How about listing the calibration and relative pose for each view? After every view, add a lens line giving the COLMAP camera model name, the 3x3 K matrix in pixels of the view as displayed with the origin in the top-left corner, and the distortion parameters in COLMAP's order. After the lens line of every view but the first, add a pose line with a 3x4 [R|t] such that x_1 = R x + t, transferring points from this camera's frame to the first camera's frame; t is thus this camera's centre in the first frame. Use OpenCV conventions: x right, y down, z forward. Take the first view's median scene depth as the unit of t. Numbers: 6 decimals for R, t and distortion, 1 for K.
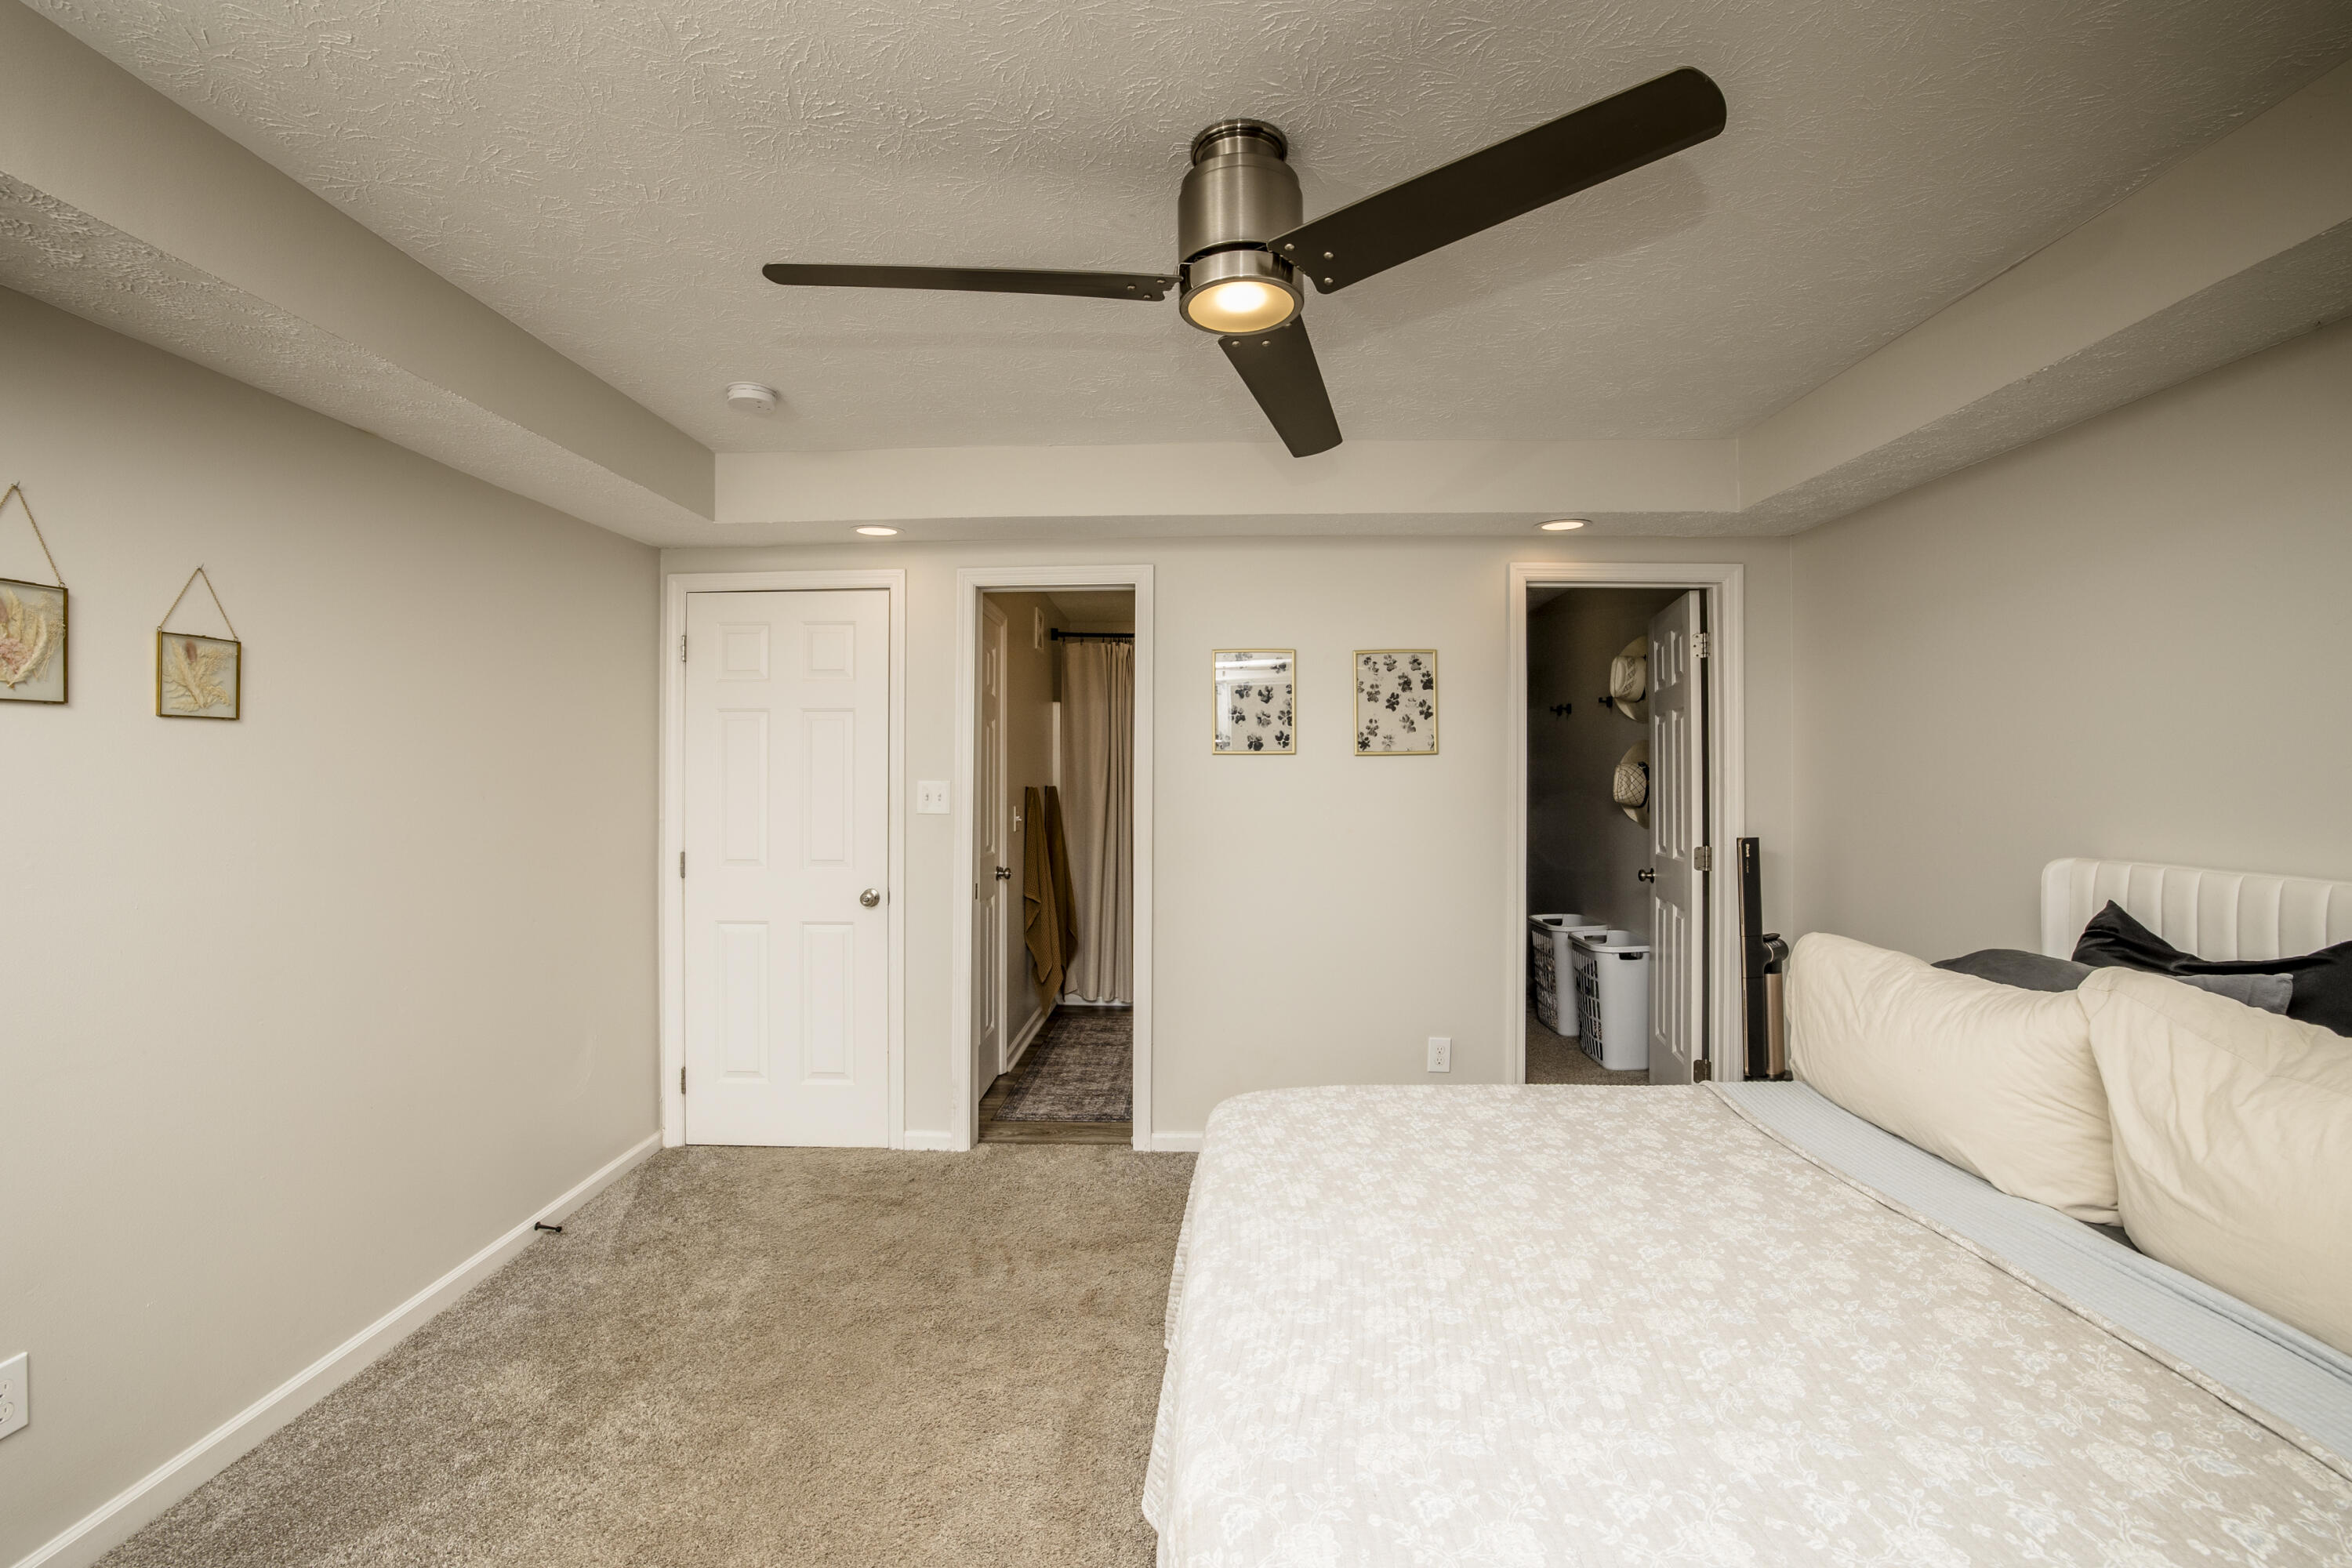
lens RADIAL K [[1007.0, 0, 1160.6], [0, 1007.0, 773.1], [0, 0, 1]] dist [-0.051876, 0.019228]
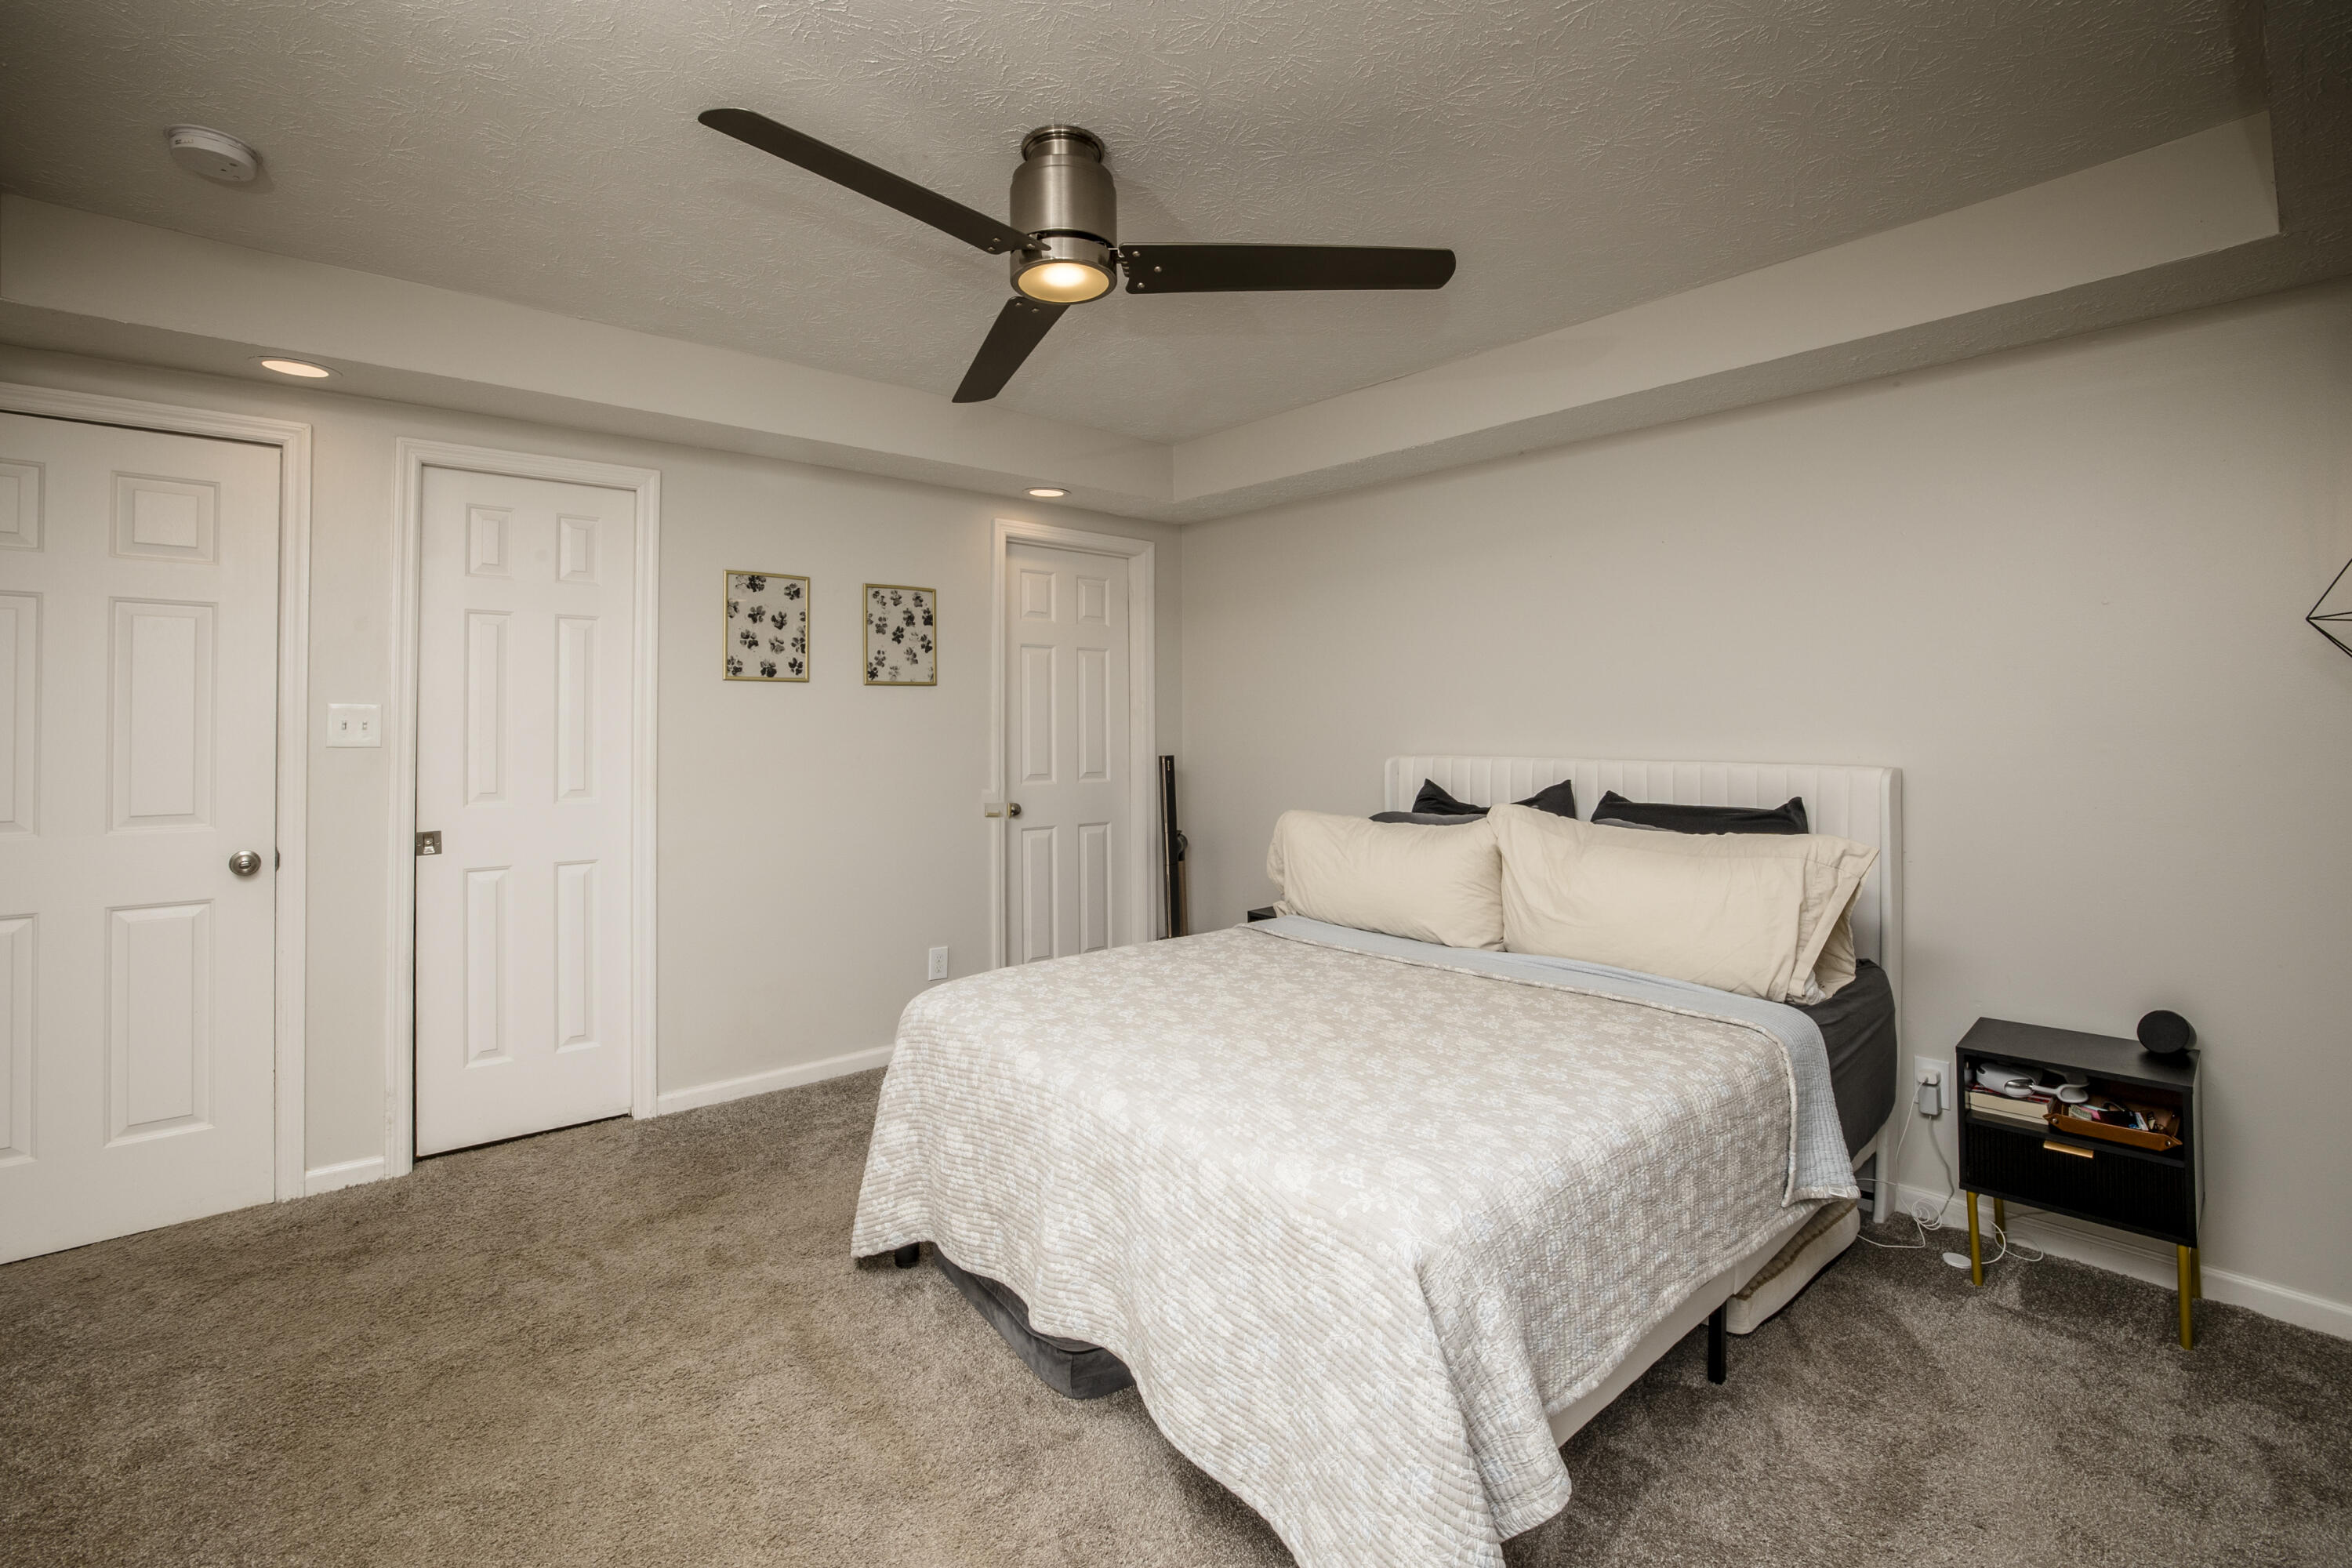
lens RADIAL K [[1041.7, 0, 1127.9], [0, 1041.7, 711.9], [0, 0, 1]] dist [-0.047089, 0.016961]
pose [[0.749943, 0.009860, 0.661428, -0.312714], [-0.000674, 0.999900, -0.014142, 0.025613], [-0.661502, 0.010160, 0.749875, 0.018950]]
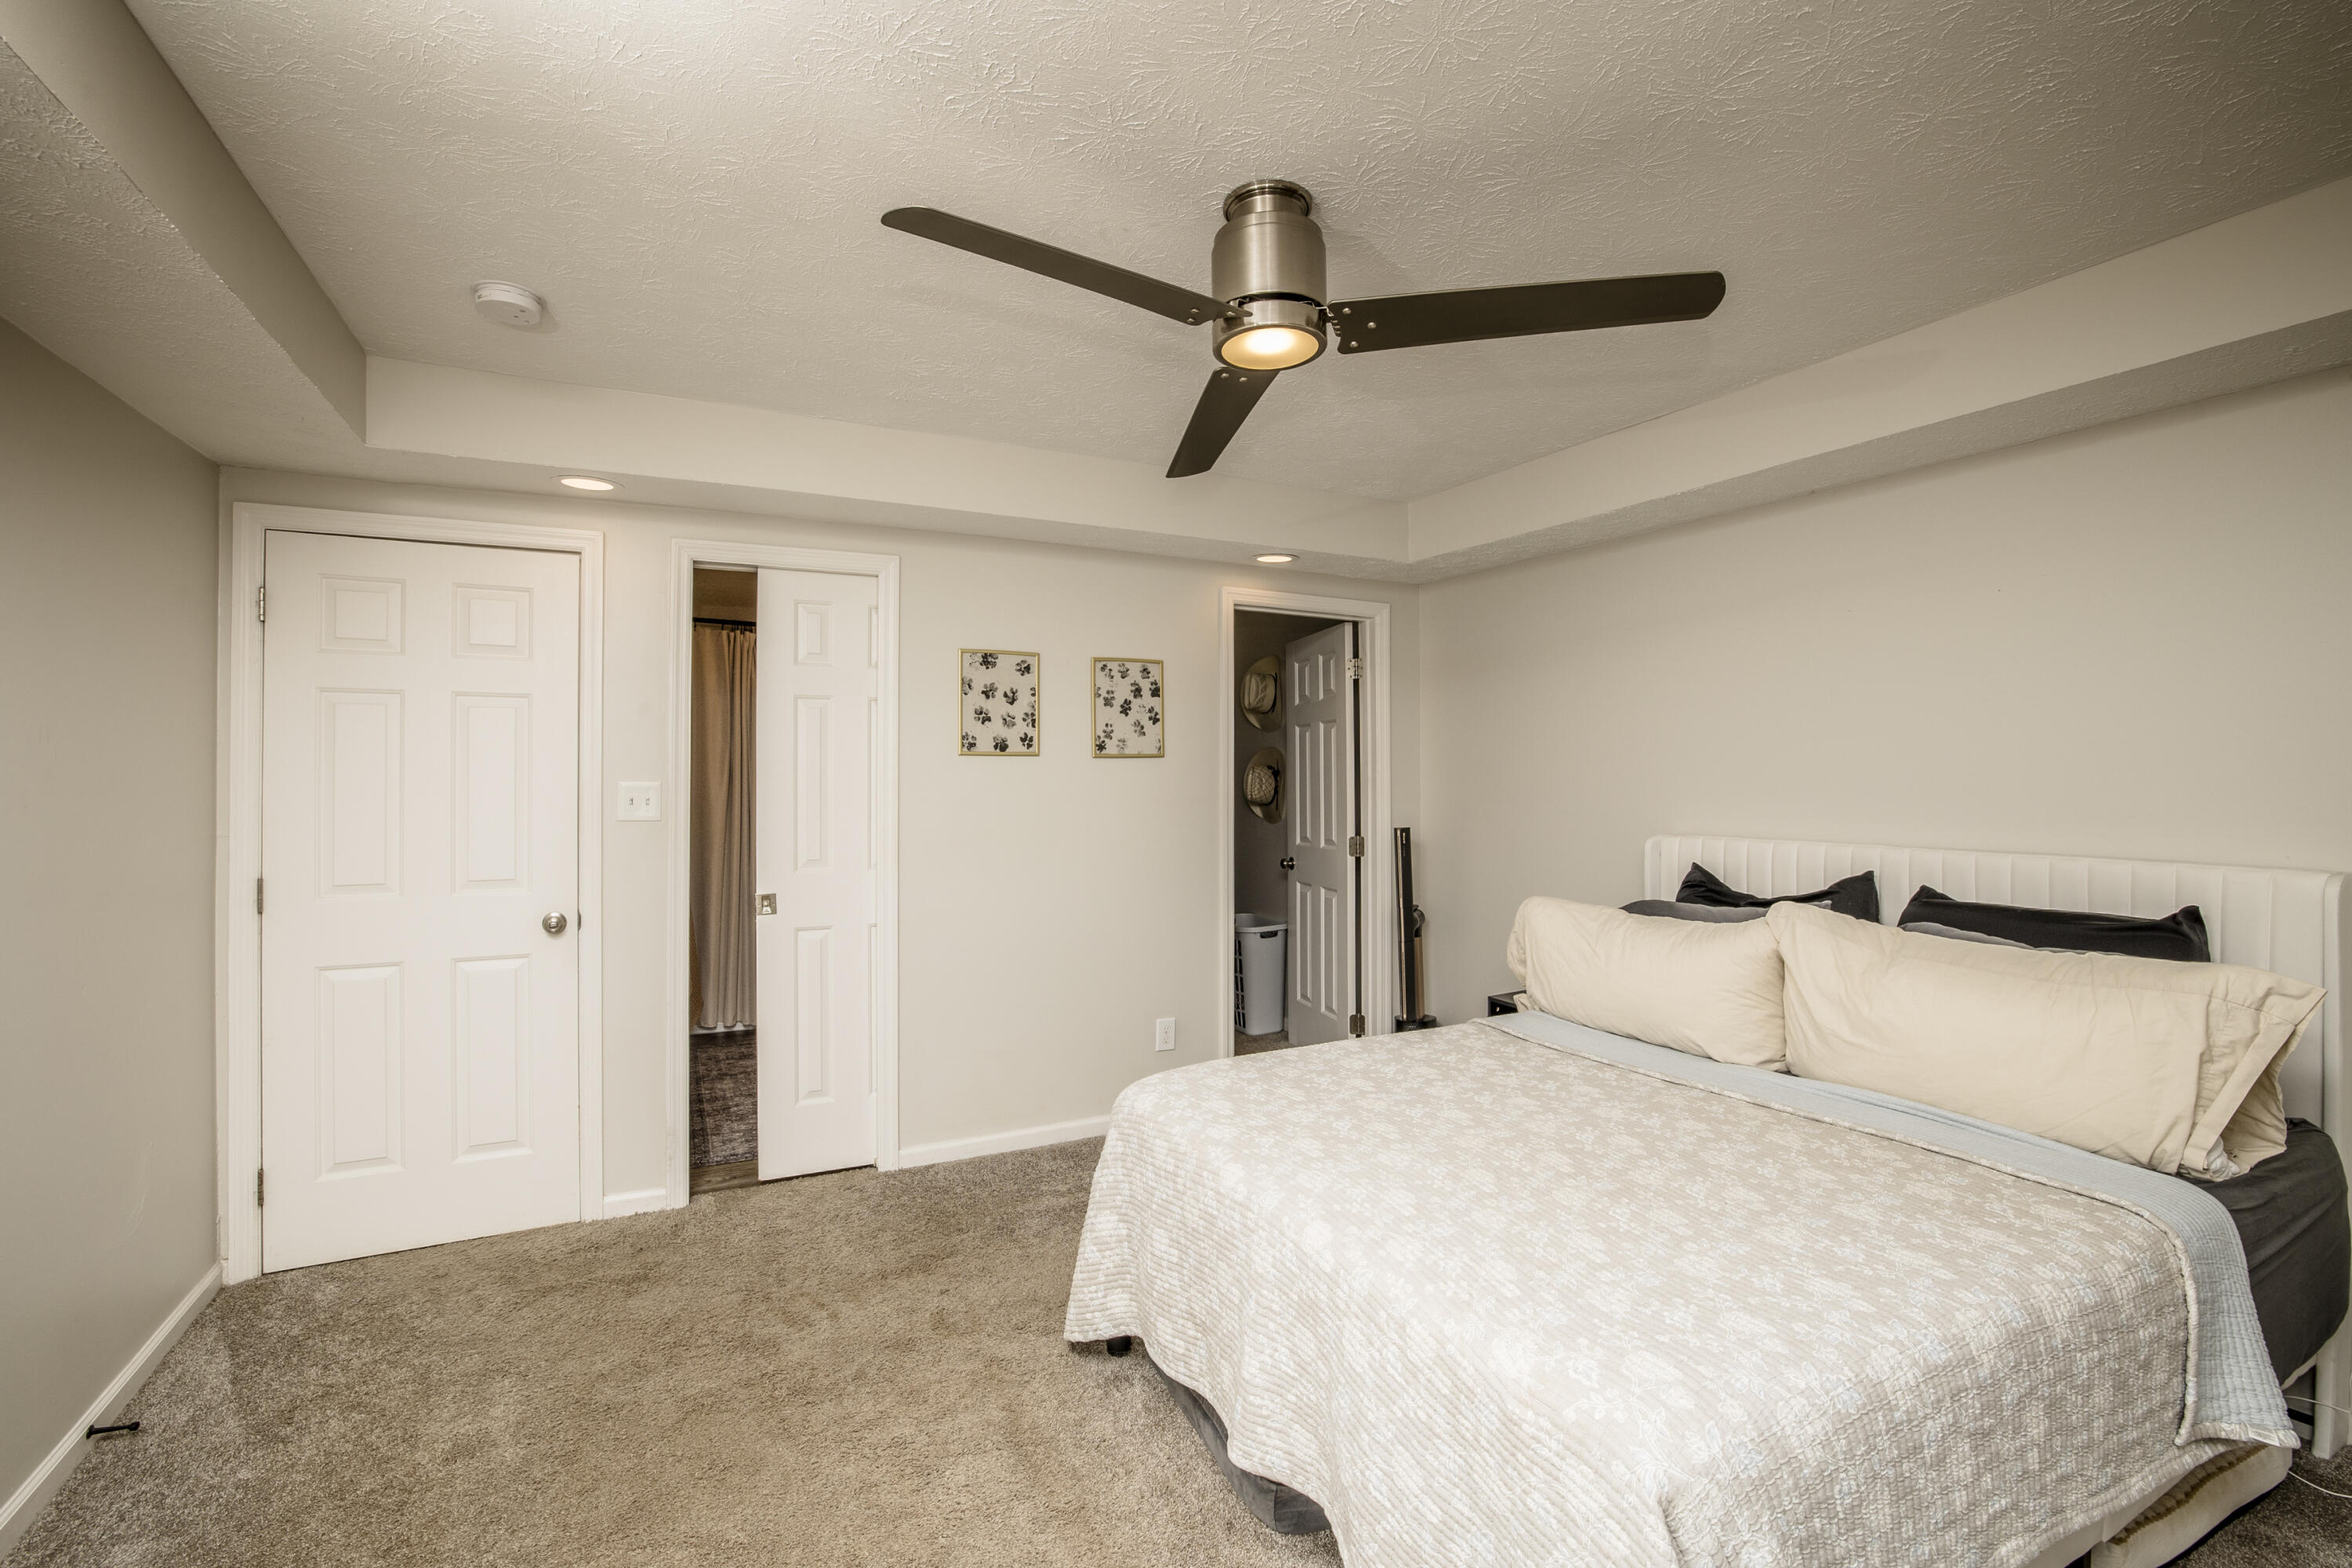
lens RADIAL K [[1021.3, 0, 1140.5], [0, 1021.3, 773.8], [0, 0, 1]] dist [-0.047706, 0.016645]
pose [[0.880003, 0.002172, 0.474964, -0.270927], [-0.001637, 0.999997, -0.001540, 0.001097], [-0.474966, 0.000577, 0.880004, 0.039141]]
